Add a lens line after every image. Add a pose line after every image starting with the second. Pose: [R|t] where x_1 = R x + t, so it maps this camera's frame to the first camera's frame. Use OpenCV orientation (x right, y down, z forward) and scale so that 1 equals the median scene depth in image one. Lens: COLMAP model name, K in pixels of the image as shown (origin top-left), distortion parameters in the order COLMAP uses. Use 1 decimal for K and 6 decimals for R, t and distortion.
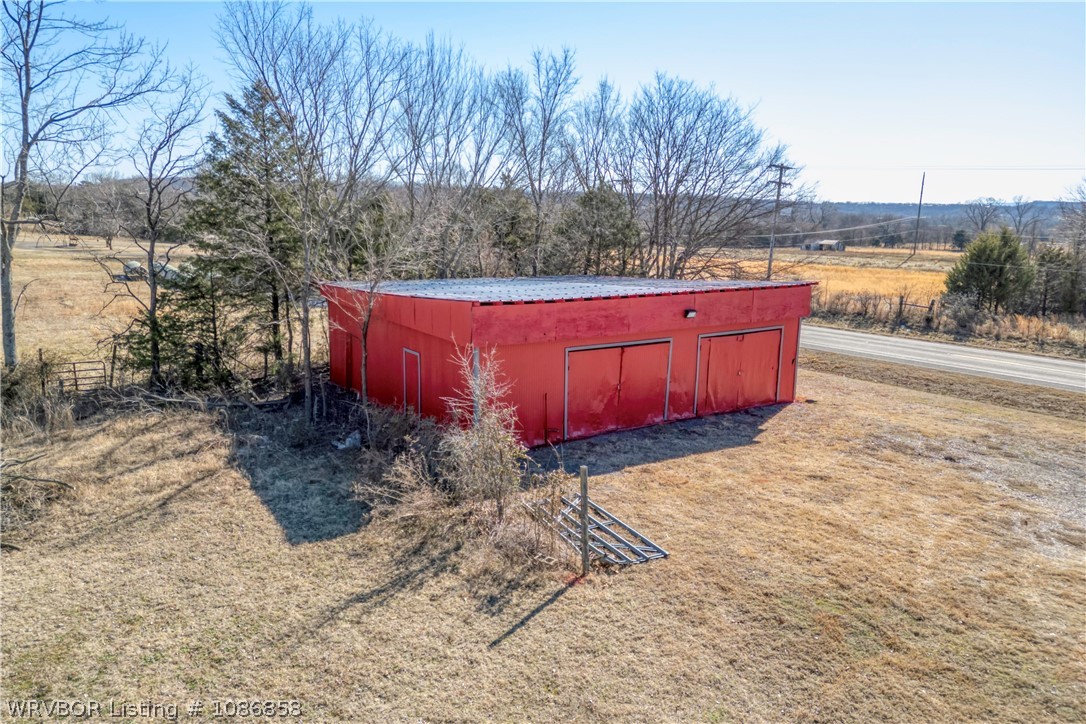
lens RADIAL K [[755.9, 0, 550.0], [0, 755.9, 358.5], [0, 0, 1]] dist [0.082573, -0.076844]
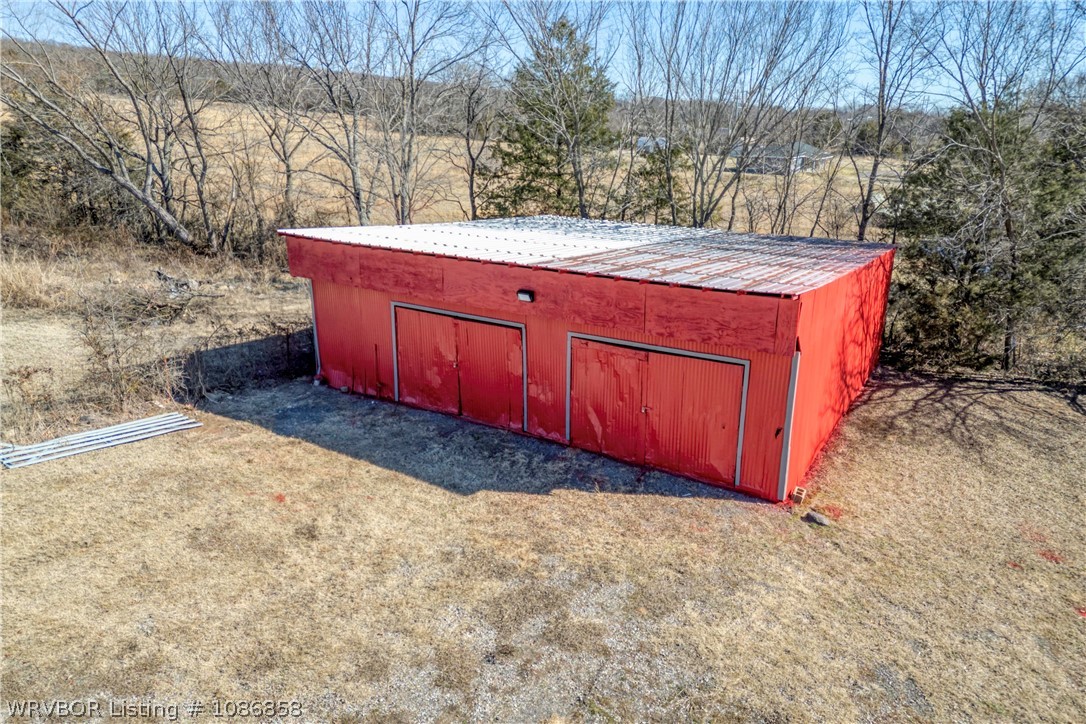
lens RADIAL K [[755.9, 0, 550.0], [0, 755.9, 358.5], [0, 0, 1]] dist [0.082573, -0.076844]
pose [[0.429412, 0.259371, -0.865062, 0.861691], [-0.175266, 0.963594, 0.201913, -0.156079], [0.885939, 0.064912, 0.459238, 0.727392]]
